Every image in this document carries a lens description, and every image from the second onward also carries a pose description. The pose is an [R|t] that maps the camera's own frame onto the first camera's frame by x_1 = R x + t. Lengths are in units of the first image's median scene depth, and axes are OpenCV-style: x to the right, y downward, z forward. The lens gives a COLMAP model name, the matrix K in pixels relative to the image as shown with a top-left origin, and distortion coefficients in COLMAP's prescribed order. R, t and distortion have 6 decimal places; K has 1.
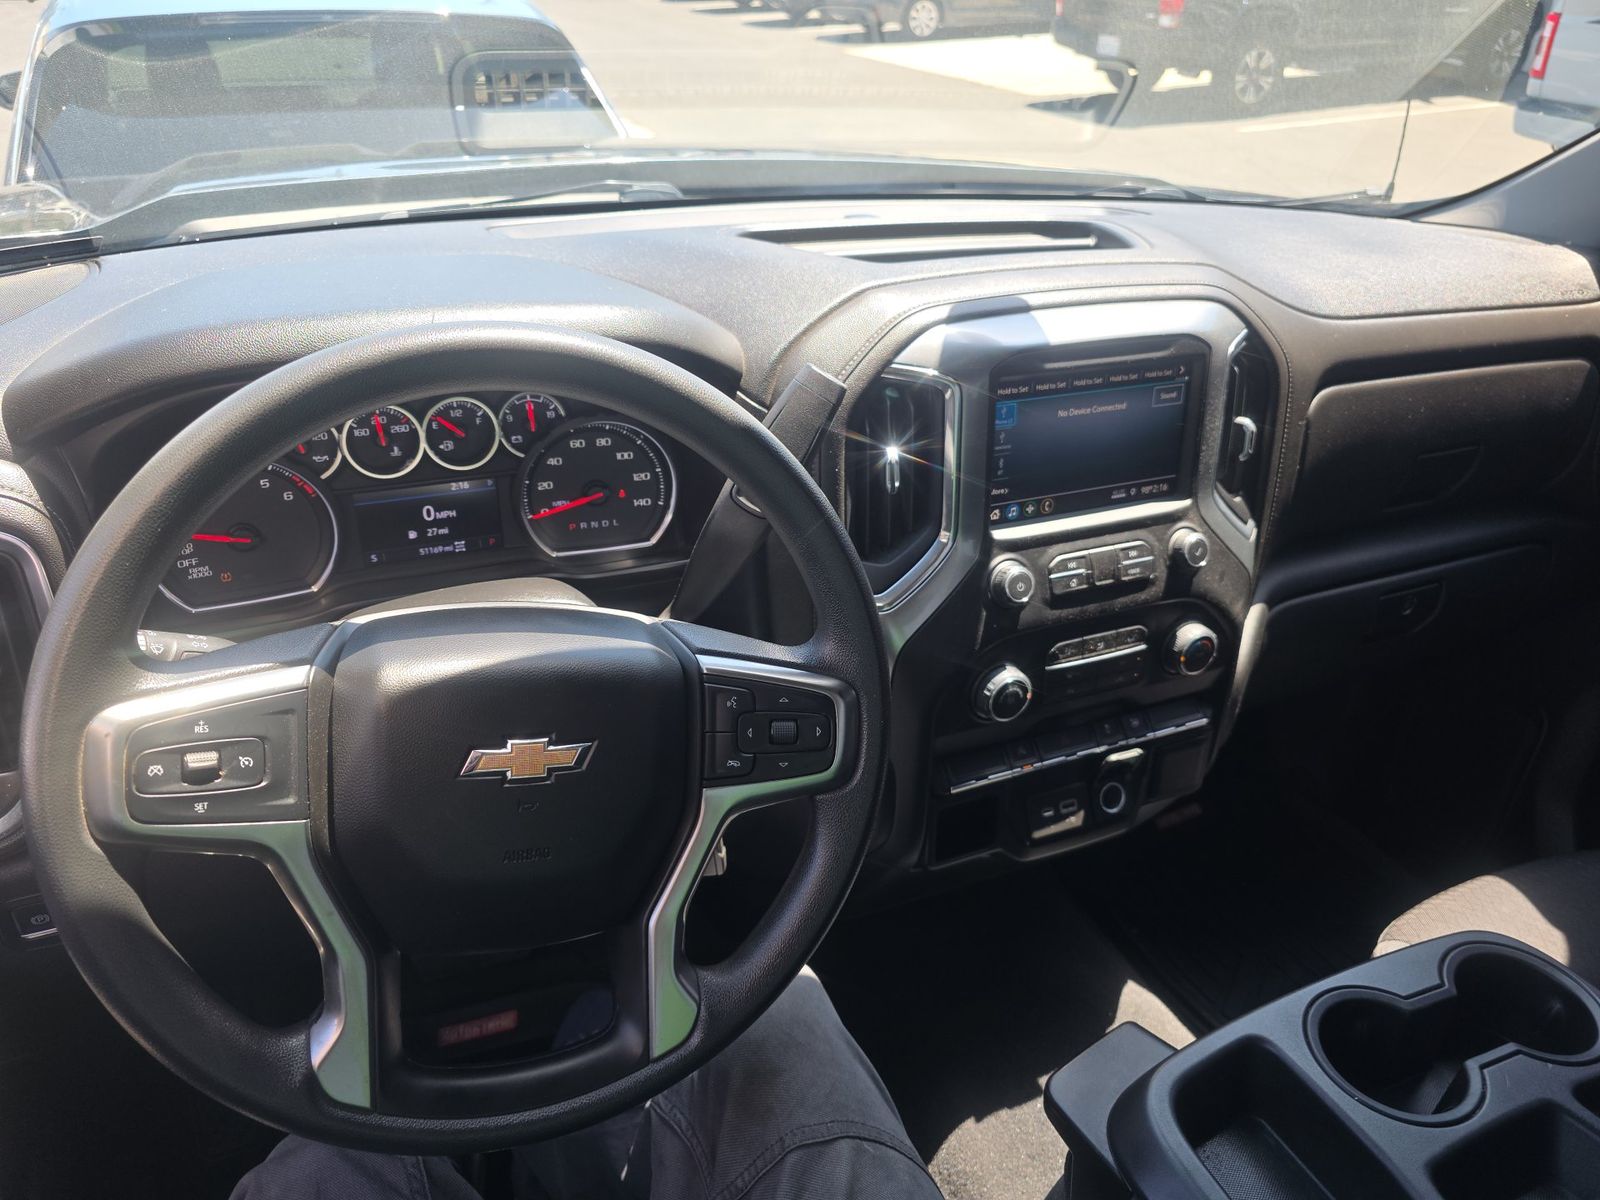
lens RADIAL K [[1051.2, 0, 800.0], [0, 1051.2, 600.0], [0, 0, 1]] dist [0.043691, -0.047297]
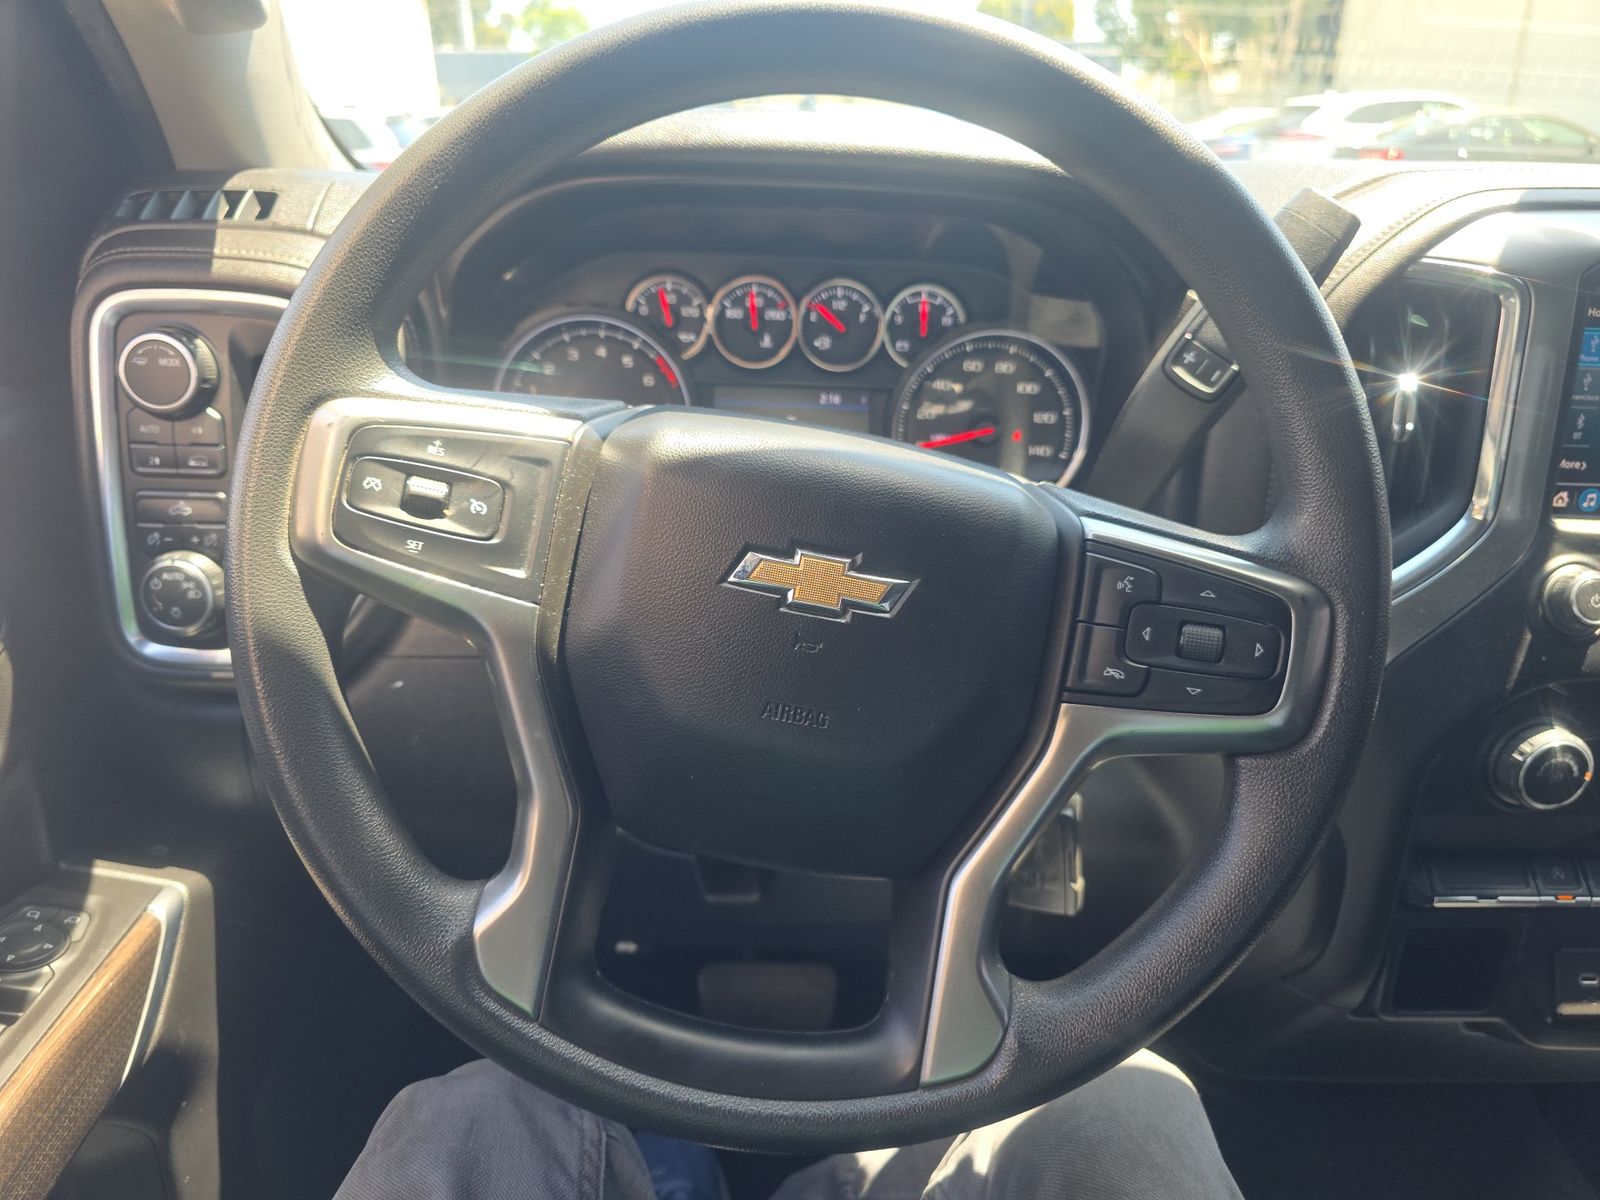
lens RADIAL K [[1098.2, 0, 800.0], [0, 1098.2, 600.0], [0, 0, 1]] dist [0.051473, -0.074173]
pose [[0.923092, 0.131589, -0.361367, -0.000633], [-0.178165, 0.979048, -0.098599, 0.148413], [0.340821, 0.155399, 0.927196, 0.194840]]
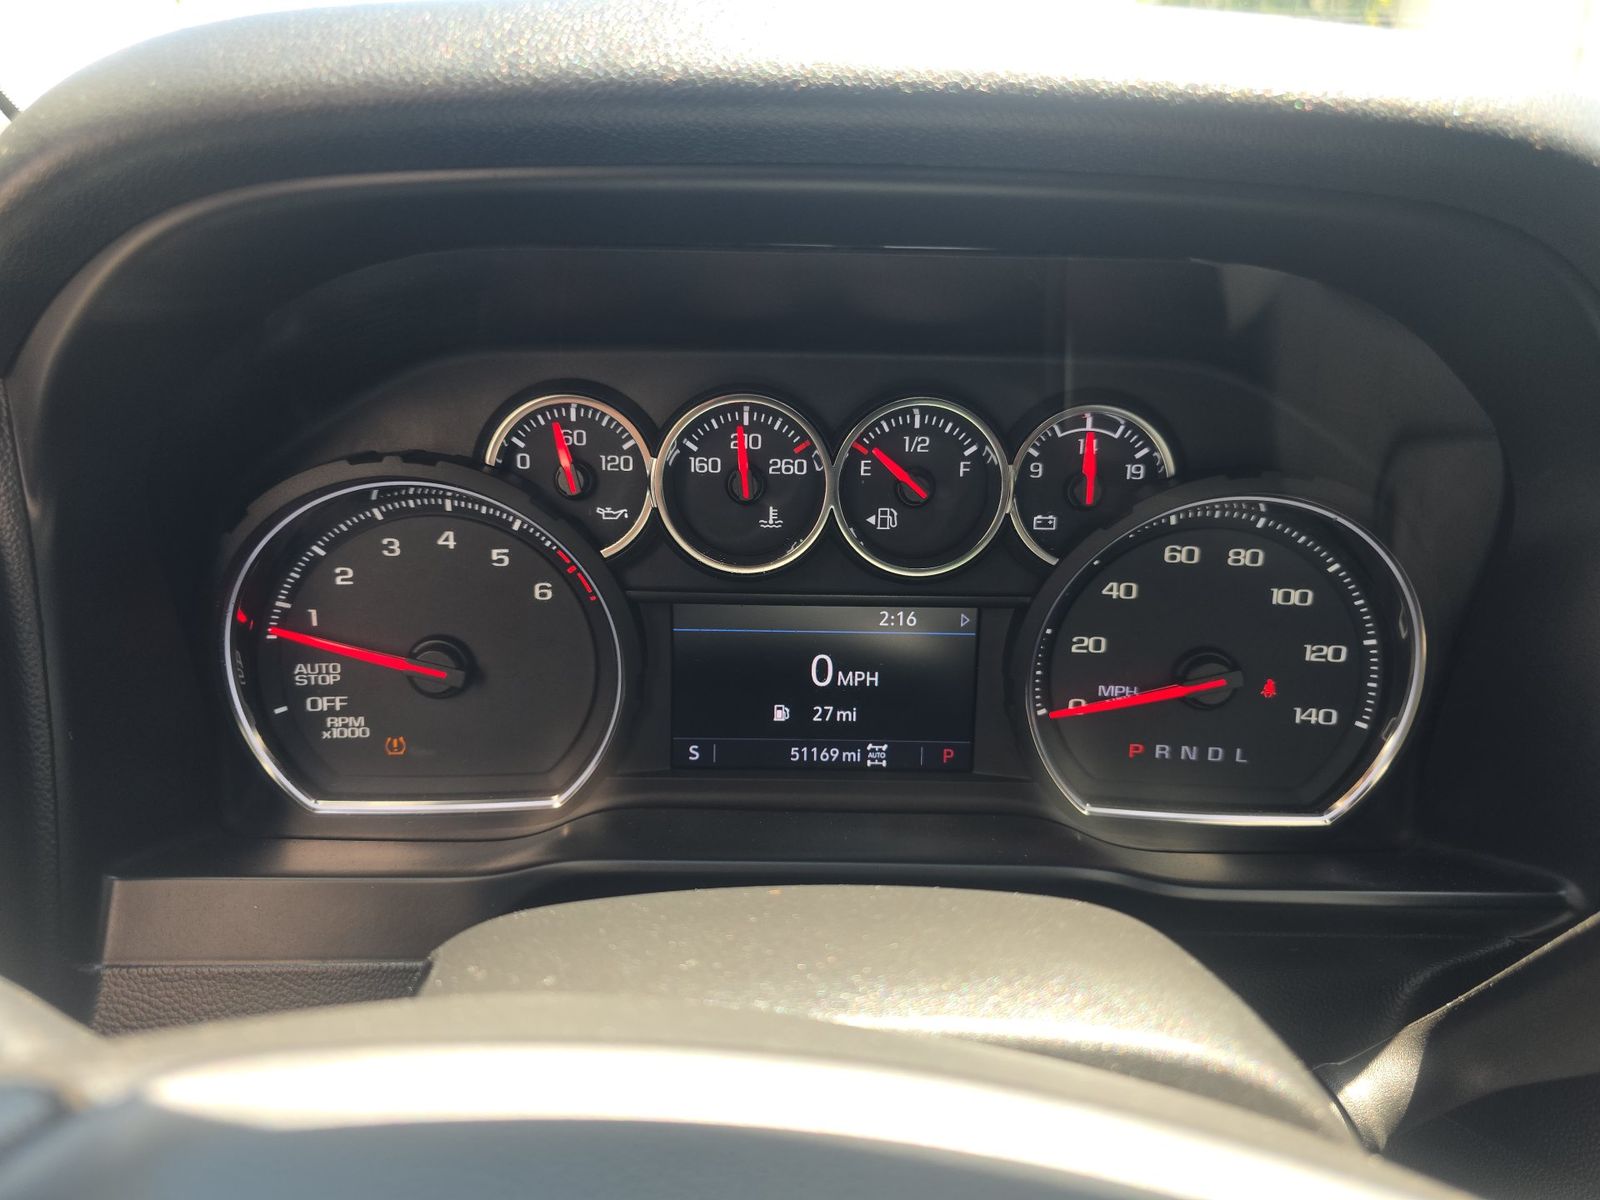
lens RADIAL K [[1098.2, 0, 800.0], [0, 1098.2, 600.0], [0, 0, 1]] dist [0.051473, -0.074173]
pose [[0.906604, 0.100695, -0.409792, -0.177333], [-0.178675, 0.971365, -0.156608, -0.037786], [0.382287, 0.215201, 0.898635, 0.587466]]
